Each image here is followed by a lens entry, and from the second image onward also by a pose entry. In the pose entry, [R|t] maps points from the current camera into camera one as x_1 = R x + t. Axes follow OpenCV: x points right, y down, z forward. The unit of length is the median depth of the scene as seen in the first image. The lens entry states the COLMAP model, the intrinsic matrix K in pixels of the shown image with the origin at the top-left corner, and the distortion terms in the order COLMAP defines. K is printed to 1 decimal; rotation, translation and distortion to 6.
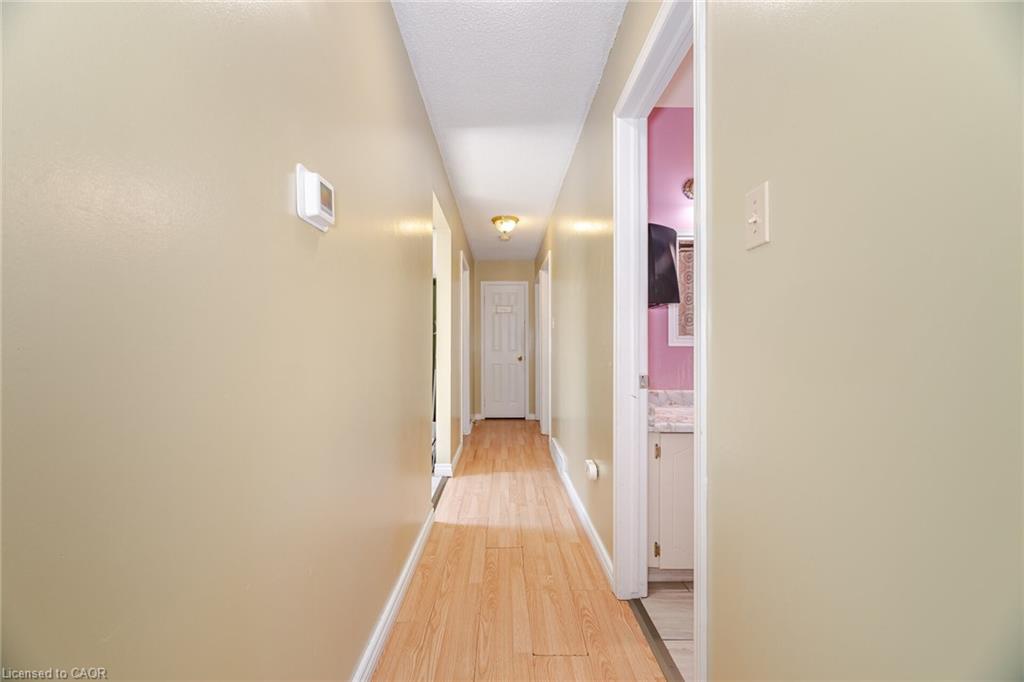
lens RADIAL K [[408.4, 0, 511.4], [0, 408.4, 343.2], [0, 0, 1]] dist [-0.010706, -0.000028]
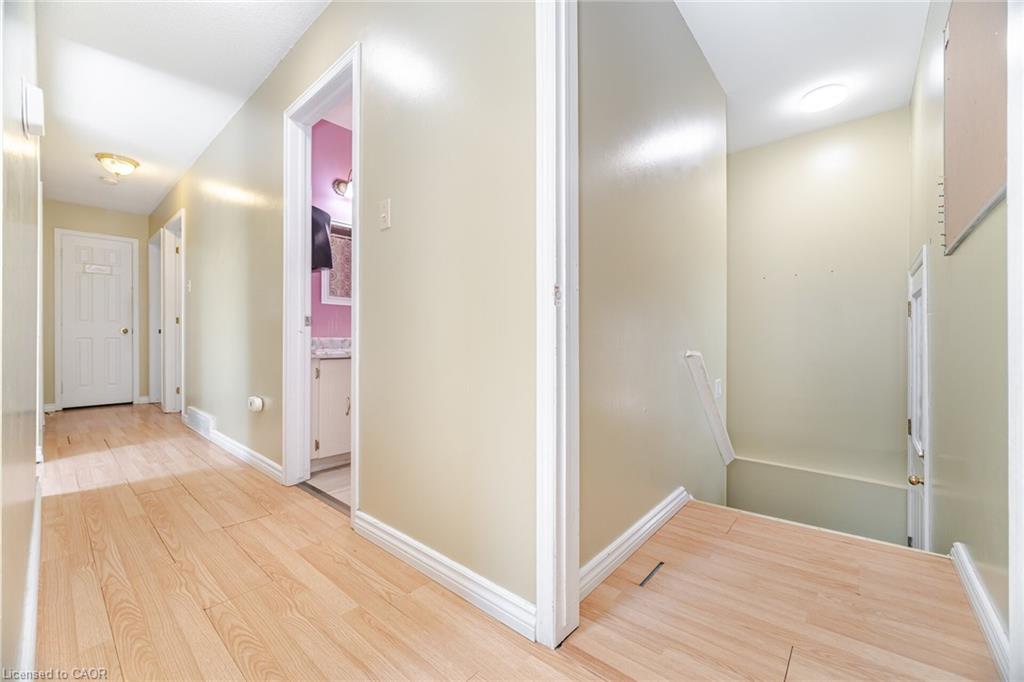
lens RADIAL K [[408.4, 0, 510.4], [0, 408.4, 339.7], [0, 0, 1]] dist [-0.010706, -0.000028]
pose [[0.660443, 0.002201, 0.750873, -0.217768], [-0.007883, 0.999961, 0.004002, 0.126843], [-0.750835, -0.008562, 0.660434, -0.351975]]
